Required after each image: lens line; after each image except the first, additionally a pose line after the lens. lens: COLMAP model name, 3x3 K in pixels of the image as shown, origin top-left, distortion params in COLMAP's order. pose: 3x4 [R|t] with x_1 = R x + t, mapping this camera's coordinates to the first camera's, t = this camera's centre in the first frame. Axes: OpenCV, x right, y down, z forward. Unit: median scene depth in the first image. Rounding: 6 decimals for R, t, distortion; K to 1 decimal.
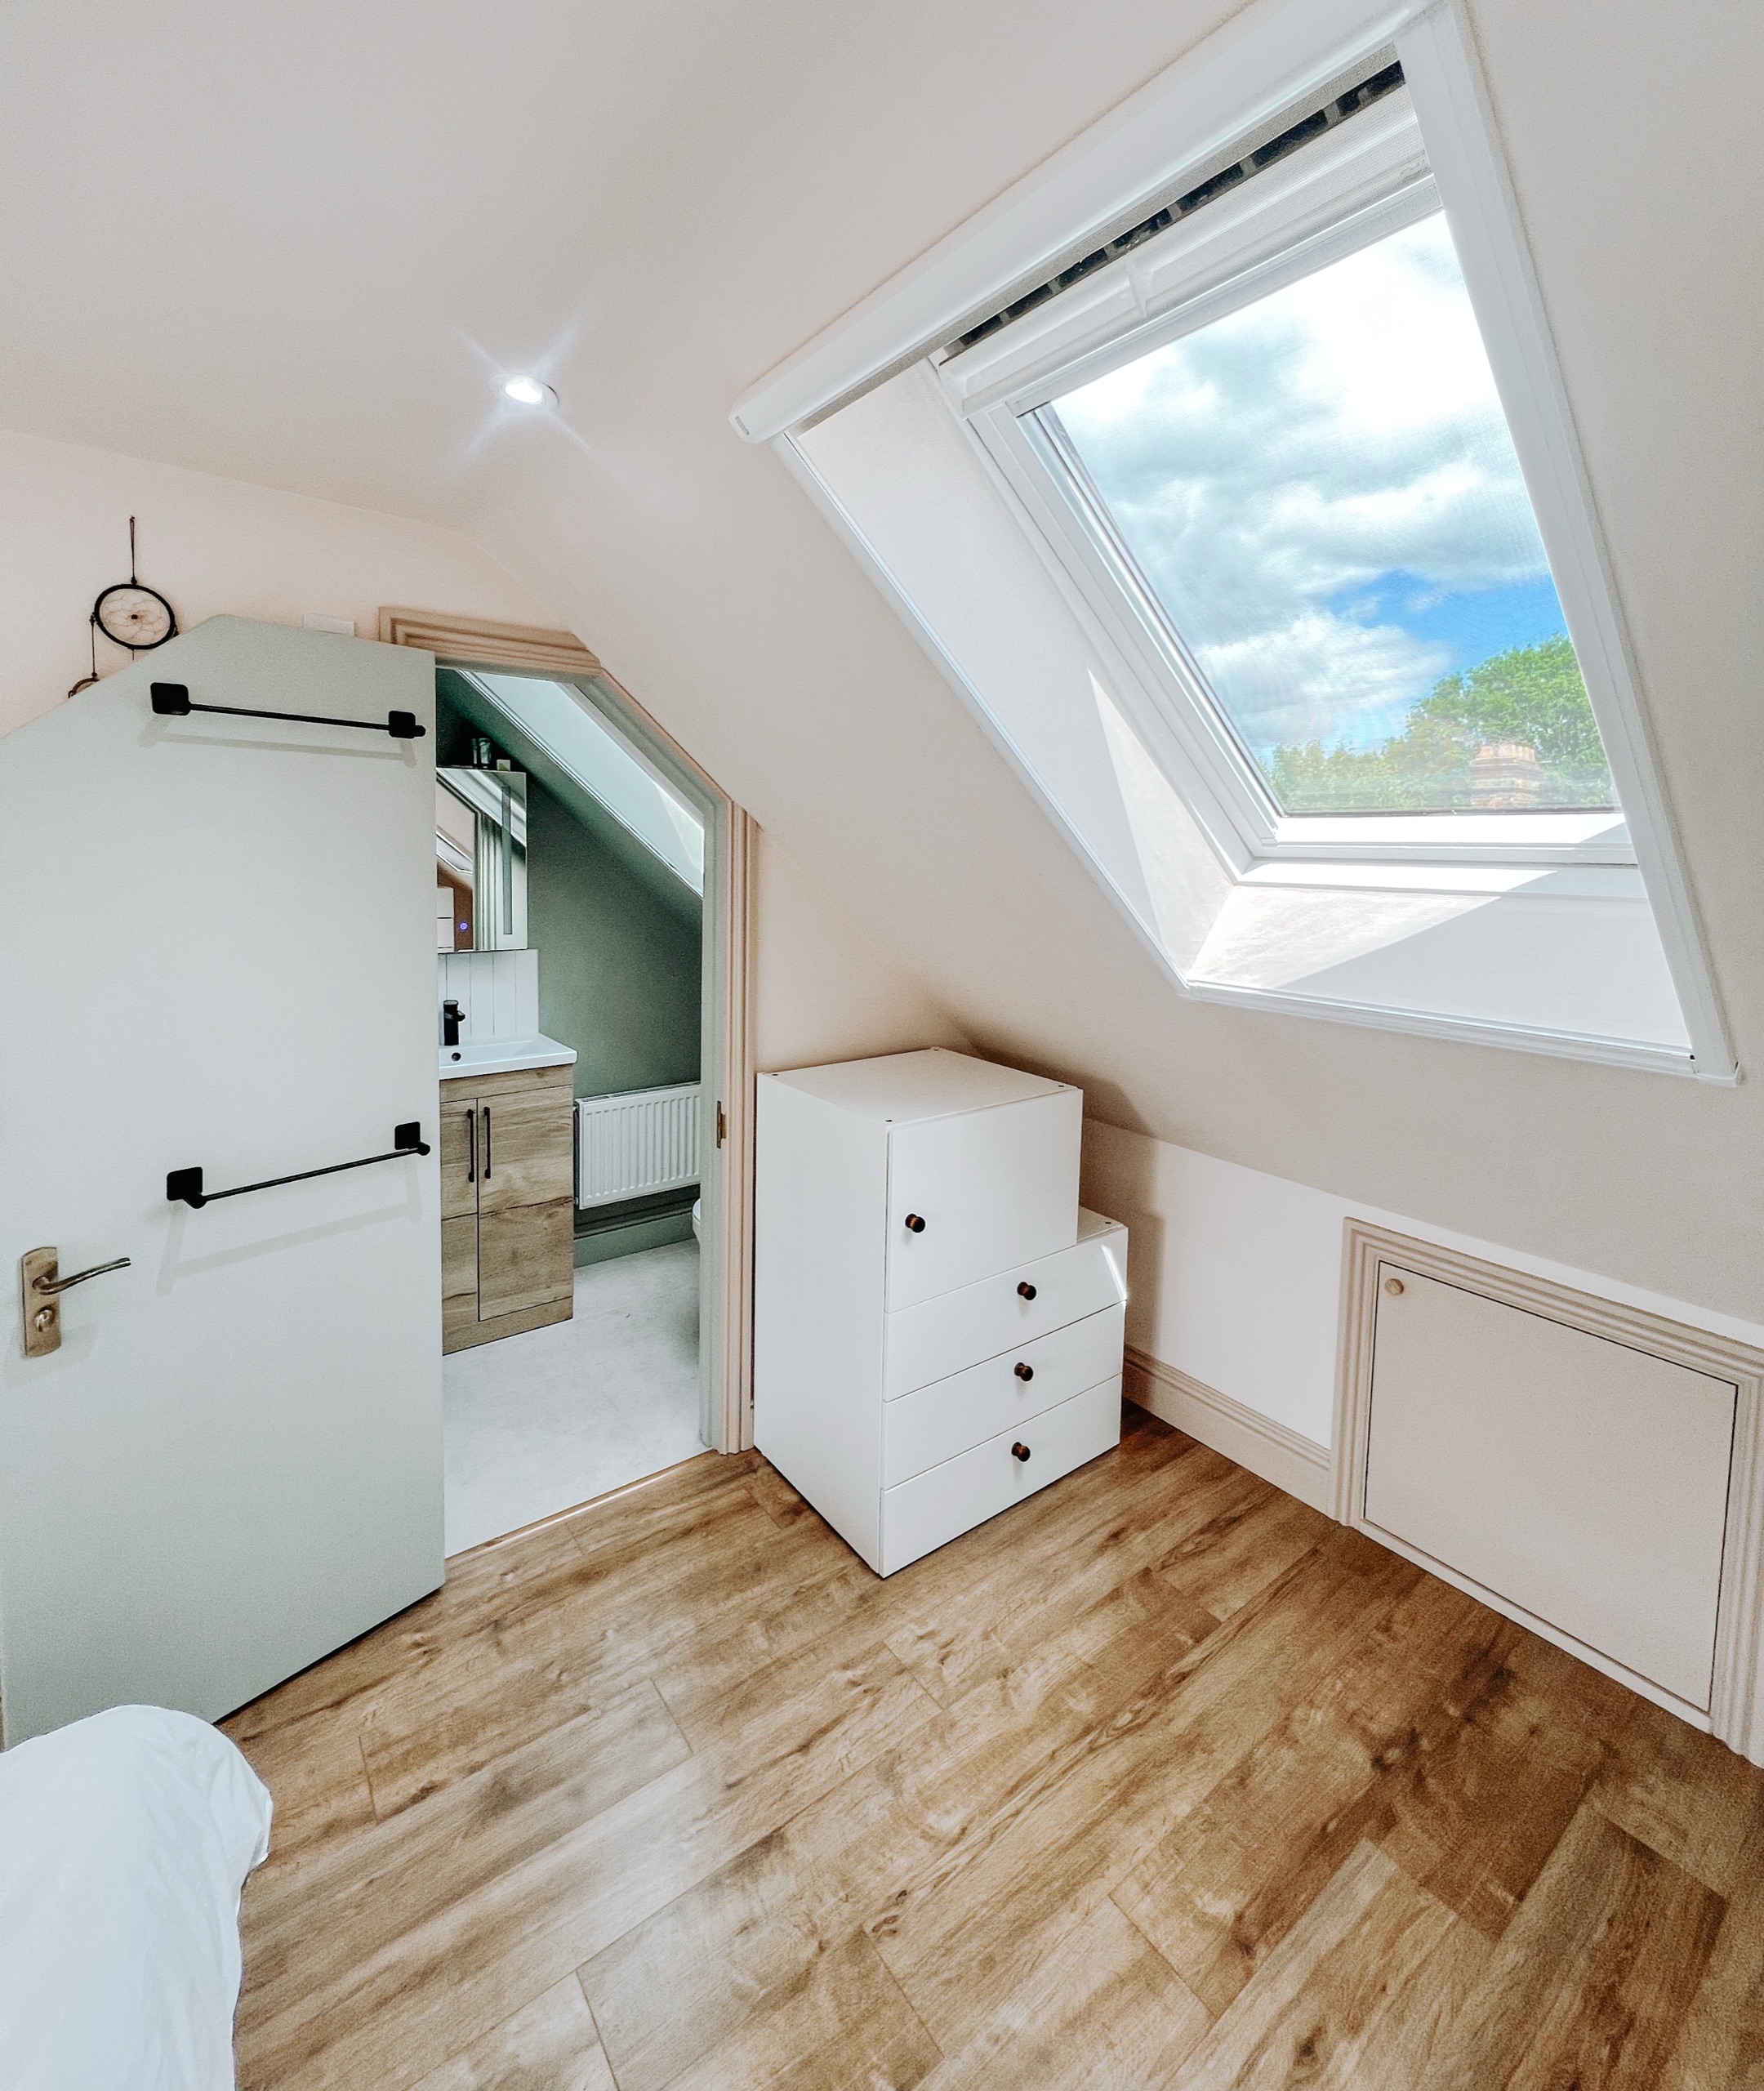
lens RADIAL K [[947.5, 0, 881.4], [0, 947.5, 905.5], [0, 0, 1]] dist [-0.003053, 0.001379]
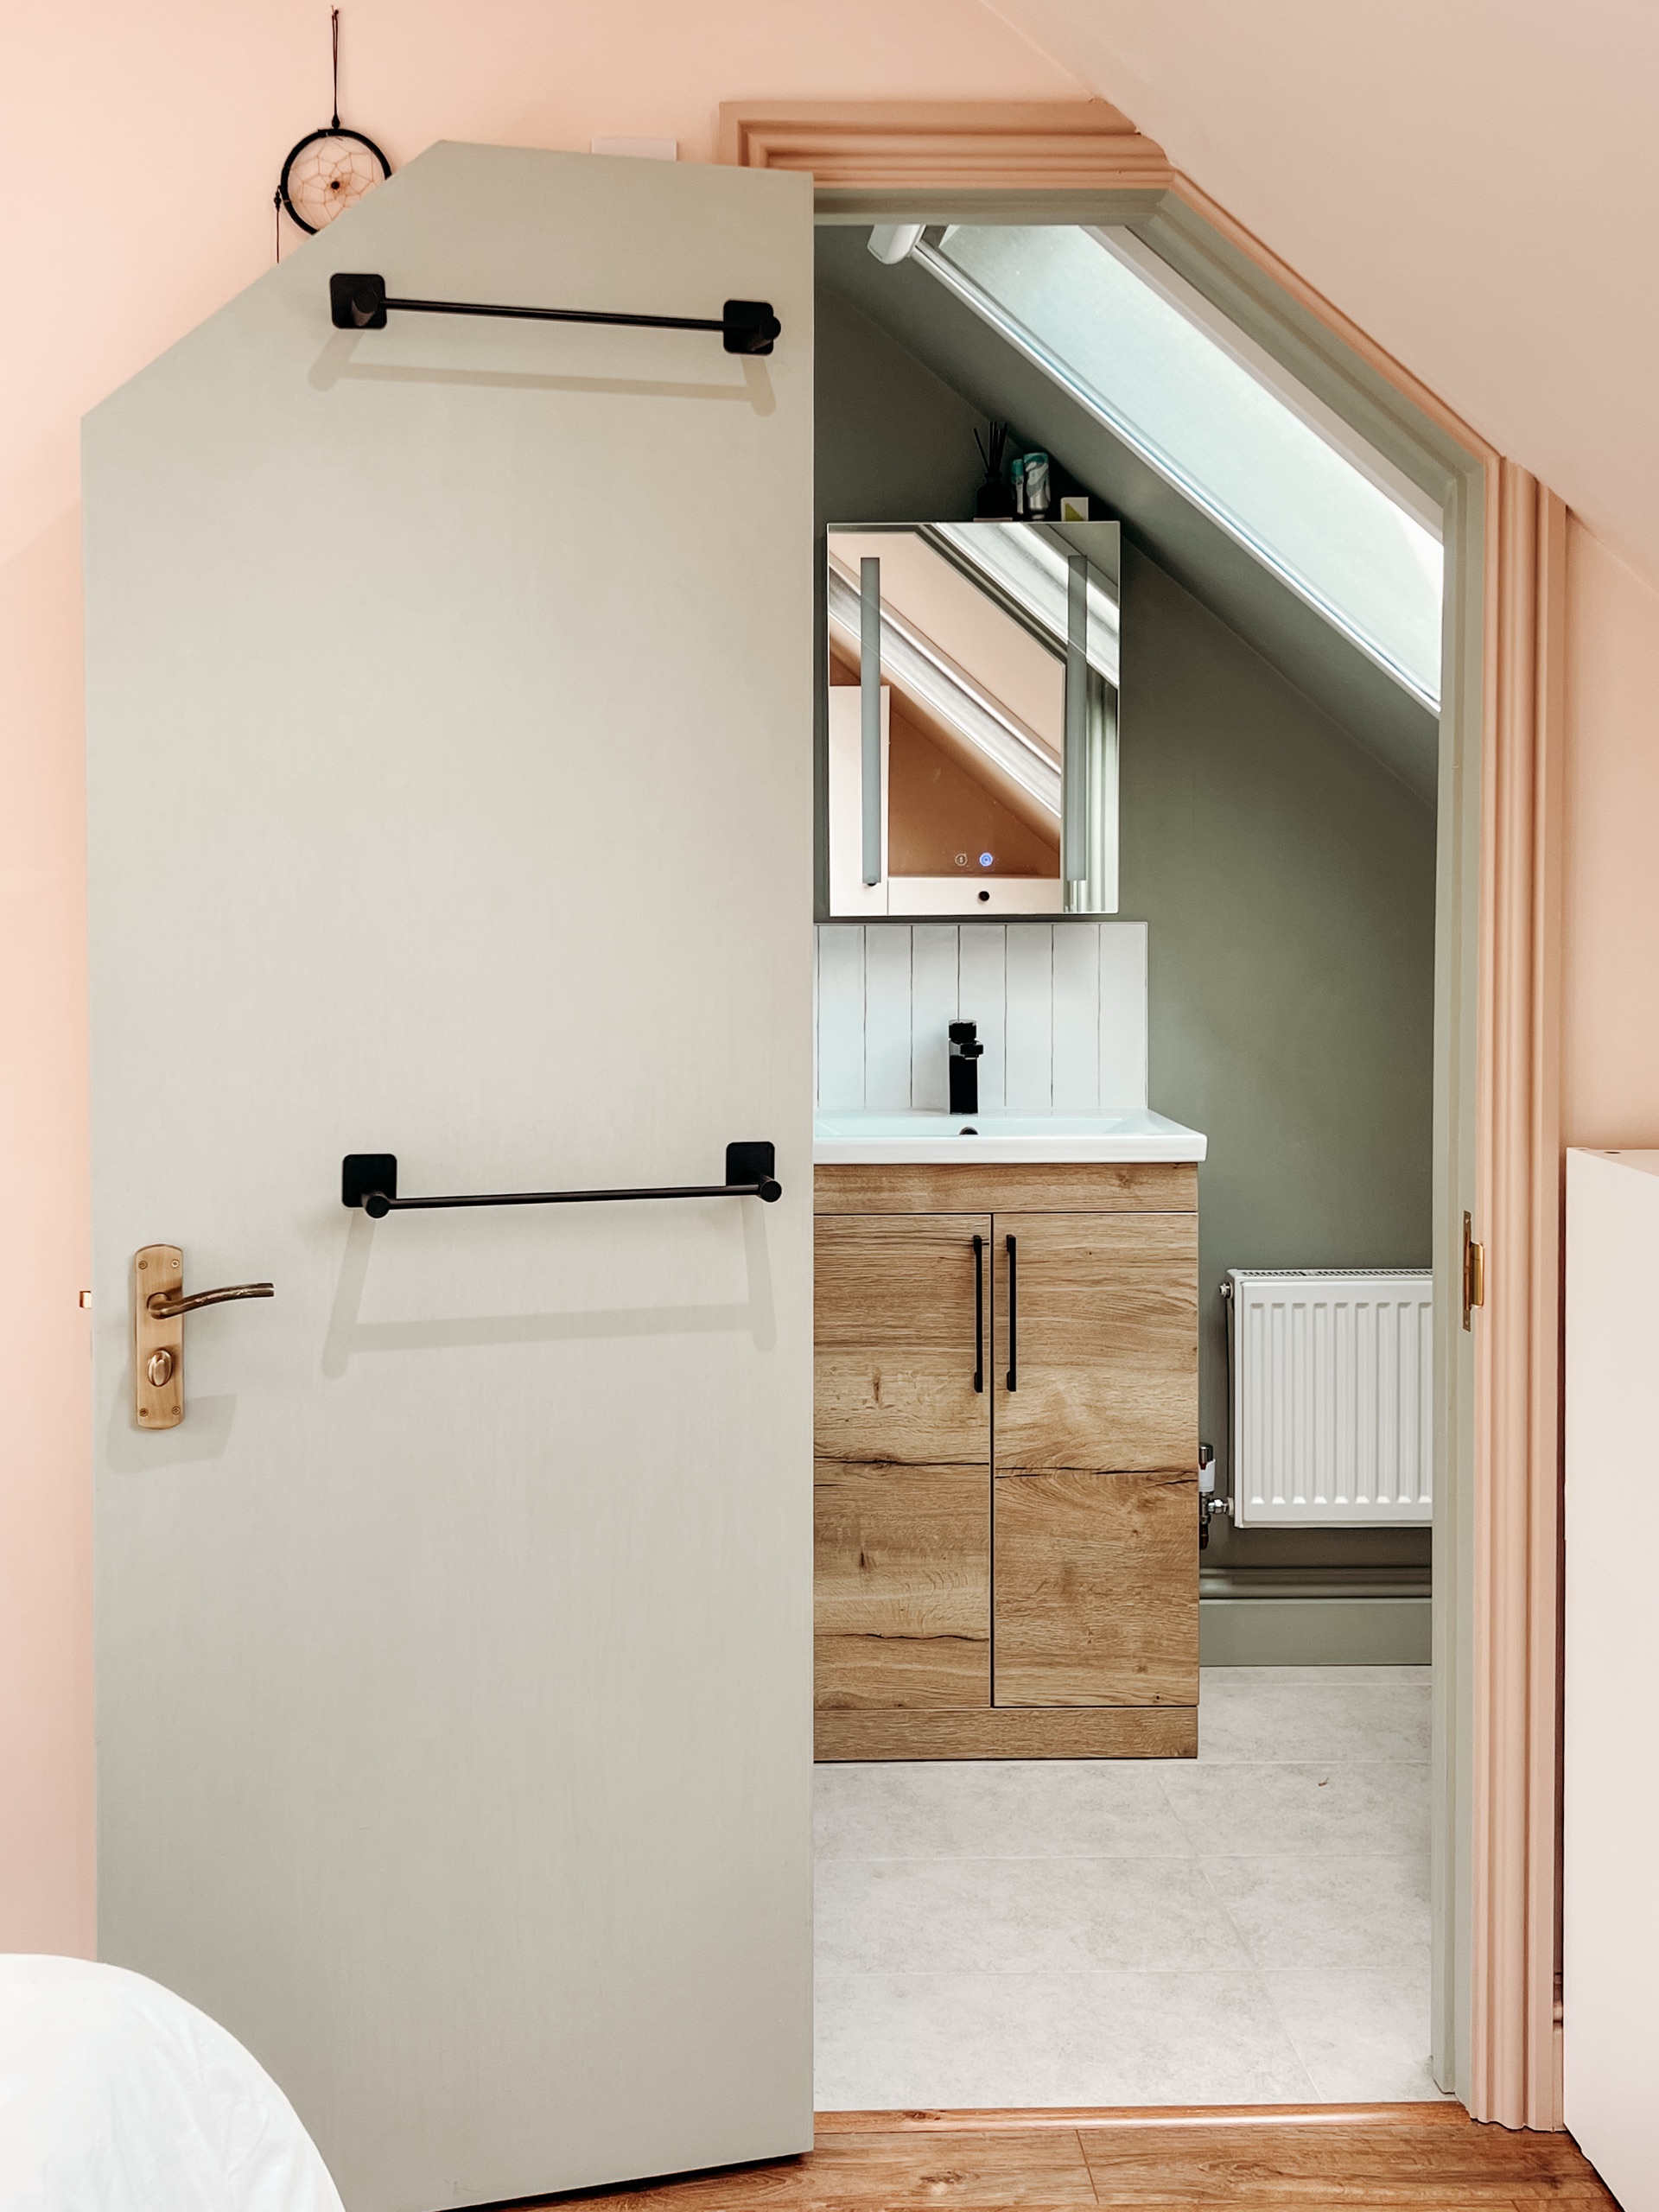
lens RADIAL K [[2216.2, 0, 747.6], [0, 2216.2, 949.8], [0, 0, 1]] dist [0.038096, 0.000000]
pose [[0.813084, 0.000841, -0.582146, 0.149243], [-0.020014, 0.999448, -0.026510, 0.144398], [0.581802, 0.033206, 0.812652, 0.056221]]
